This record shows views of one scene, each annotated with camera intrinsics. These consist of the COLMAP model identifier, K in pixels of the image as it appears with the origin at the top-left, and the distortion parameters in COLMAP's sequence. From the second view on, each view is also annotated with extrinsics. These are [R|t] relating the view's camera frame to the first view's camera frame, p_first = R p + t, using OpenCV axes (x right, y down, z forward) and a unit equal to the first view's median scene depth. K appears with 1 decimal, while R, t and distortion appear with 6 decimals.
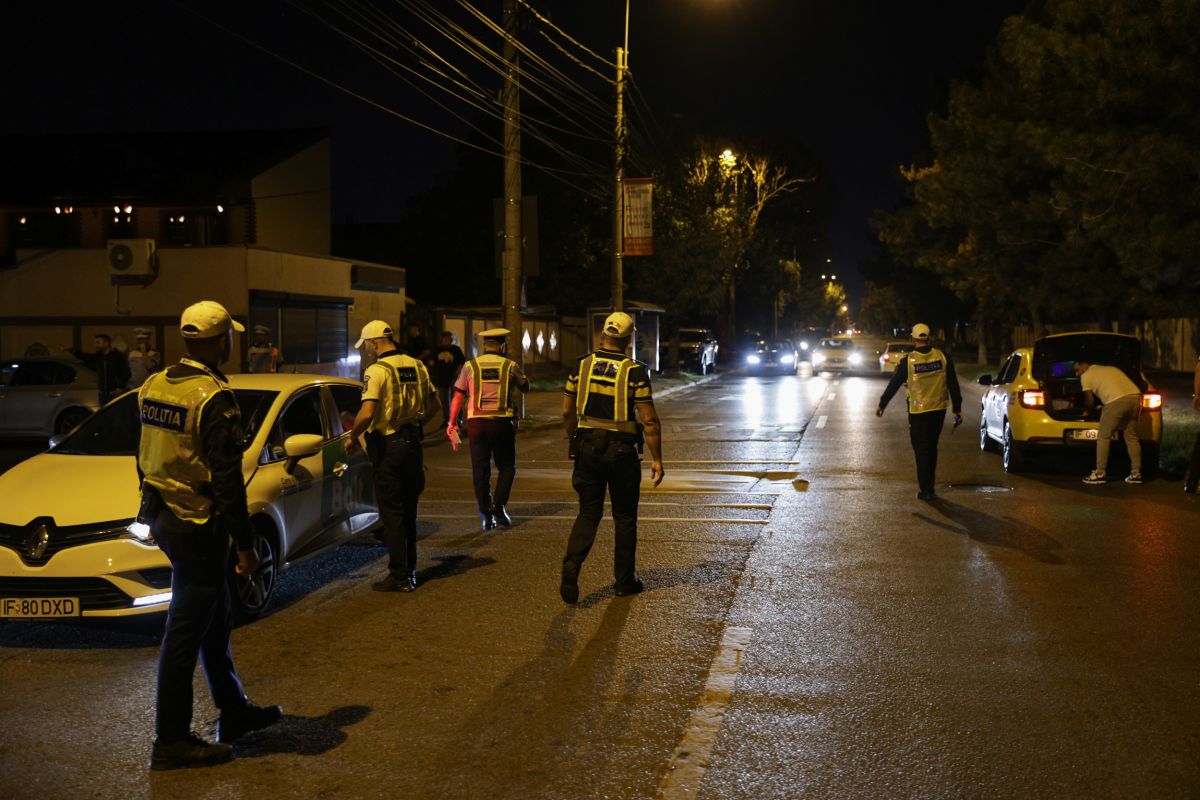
lens RADIAL K [[1216.2, 0, 600.0], [0, 1216.2, 400.0], [0, 0, 1]] dist [0.004886, 0.003350]
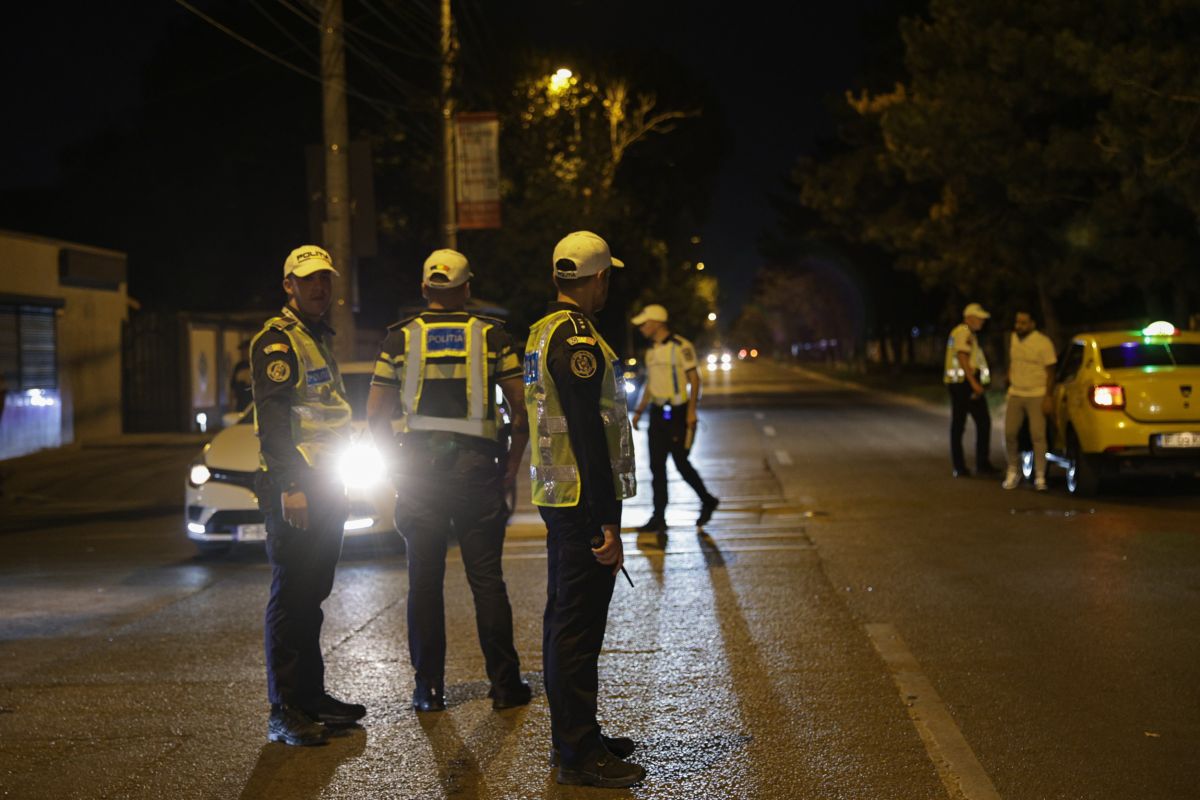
lens RADIAL K [[1995.7, 0, 553.5], [0, 1995.7, 399.4], [0, 0, 1]] dist [0.009663, 0.024243]
pose [[0.992203, -0.026831, 0.121713, -0.072531], [0.031393, 0.998869, -0.035719, 0.017740], [-0.120617, 0.039262, 0.991922, -0.102977]]
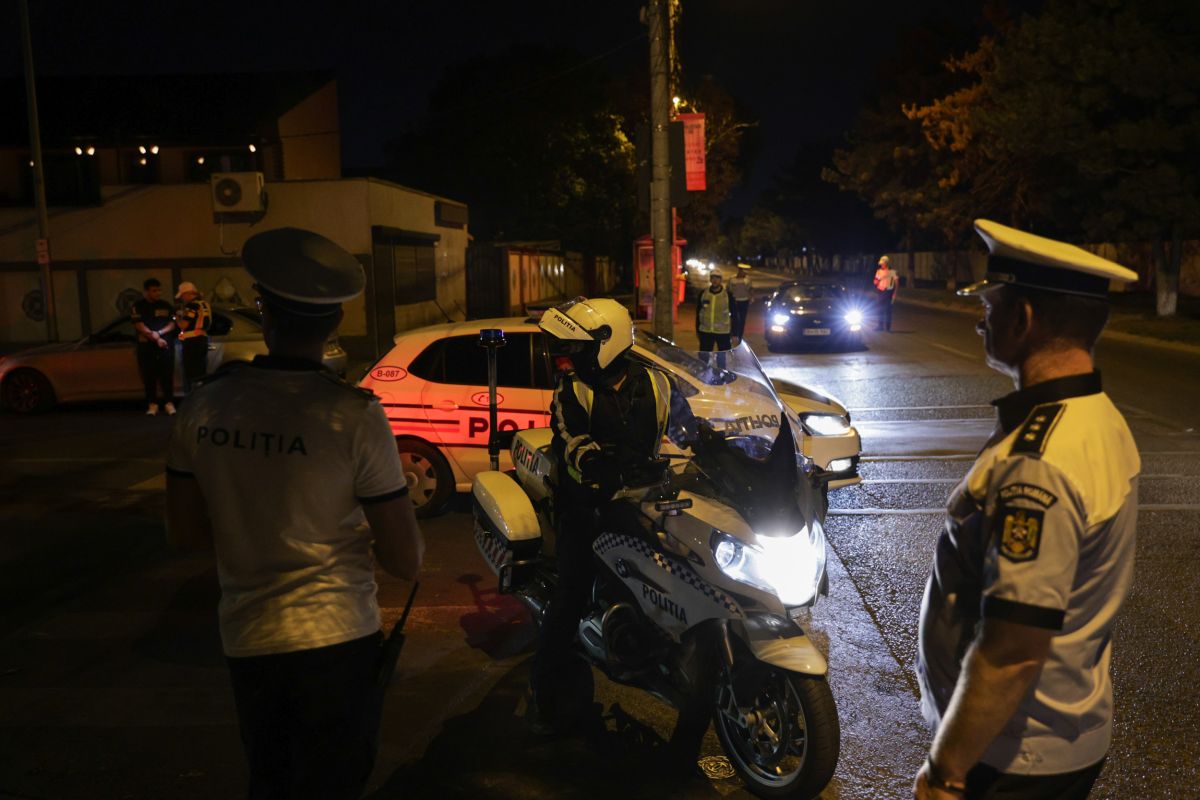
lens RADIAL K [[1014.4, 0, 600.0], [0, 1014.4, 400.0], [0, 0, 1]] dist [-0.006404, 0.002705]
pose [[0.991938, -0.034822, 0.121847, -0.177260], [0.025397, 0.996625, 0.078062, -0.011359], [-0.124154, -0.074338, 0.989474, 0.162496]]
